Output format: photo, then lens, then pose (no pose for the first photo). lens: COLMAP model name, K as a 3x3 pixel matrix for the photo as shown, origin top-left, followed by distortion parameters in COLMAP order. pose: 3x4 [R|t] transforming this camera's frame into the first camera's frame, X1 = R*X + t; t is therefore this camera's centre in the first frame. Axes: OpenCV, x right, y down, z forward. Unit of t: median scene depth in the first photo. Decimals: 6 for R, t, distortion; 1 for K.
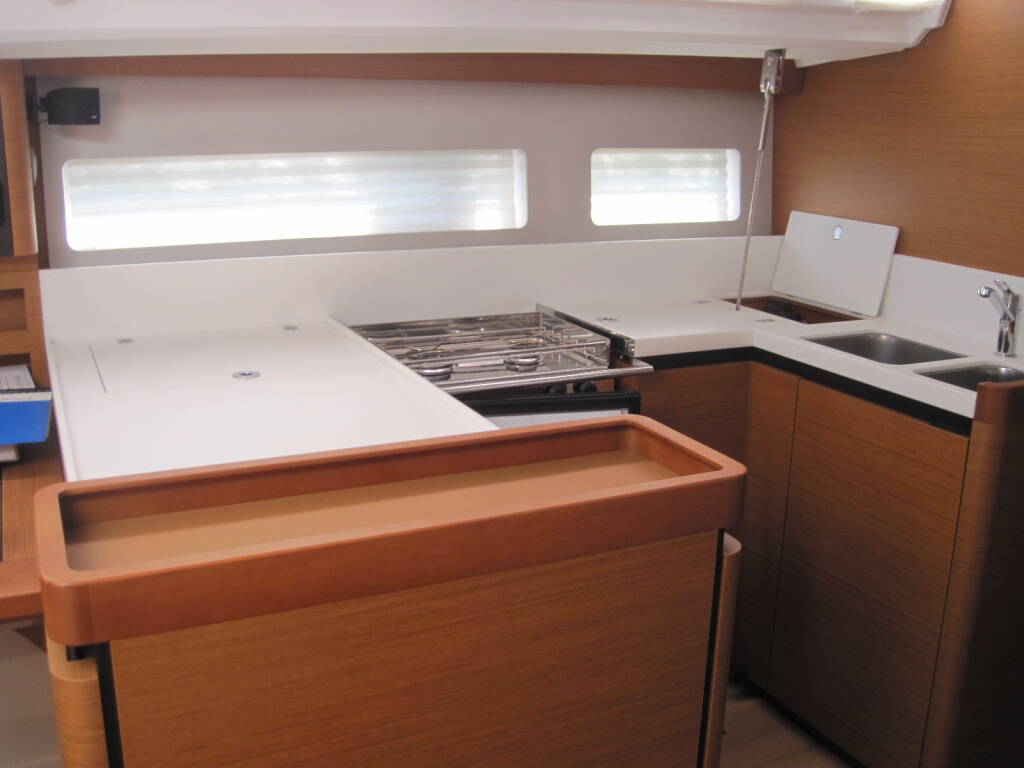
lens RADIAL K [[1046.9, 0, 512.0], [0, 1046.9, 381.9], [0, 0, 1]] dist [-0.173888, 0.137002]
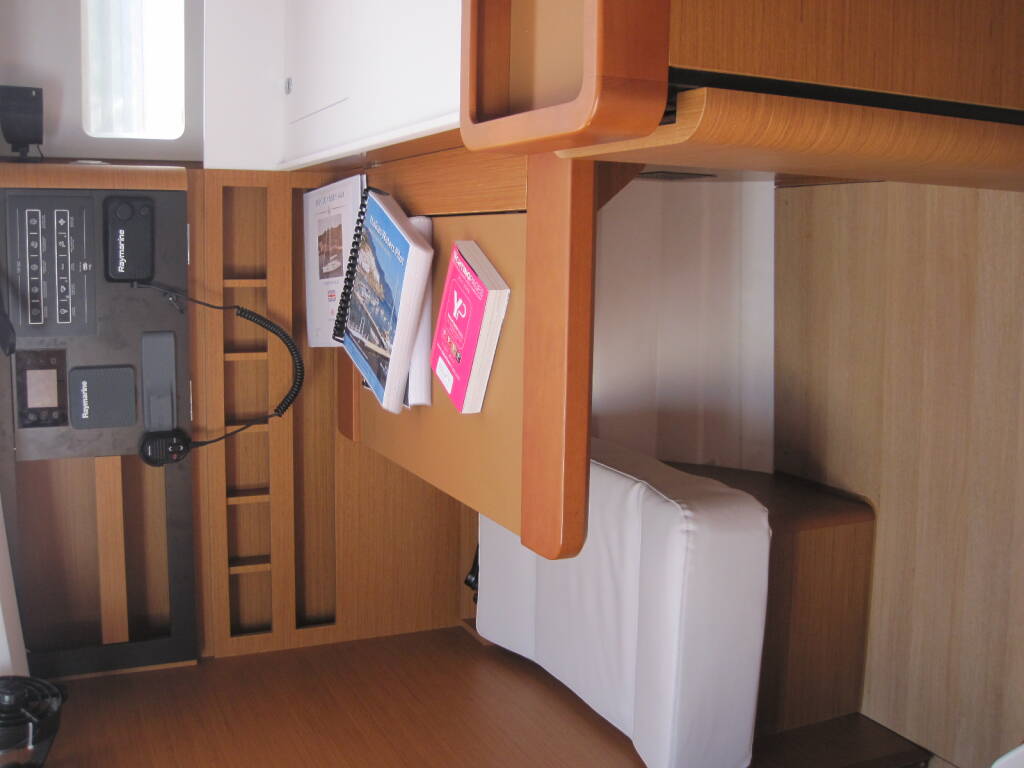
lens RADIAL K [[1046.9, 0, 512.0], [0, 1046.9, 381.9], [0, 0, 1]] dist [-0.173888, 0.137002]
pose [[0.182270, -0.836365, -0.516982, -0.093795], [0.974643, 0.084271, 0.207292, -0.013351], [-0.129805, -0.541656, 0.830518, 0.074618]]
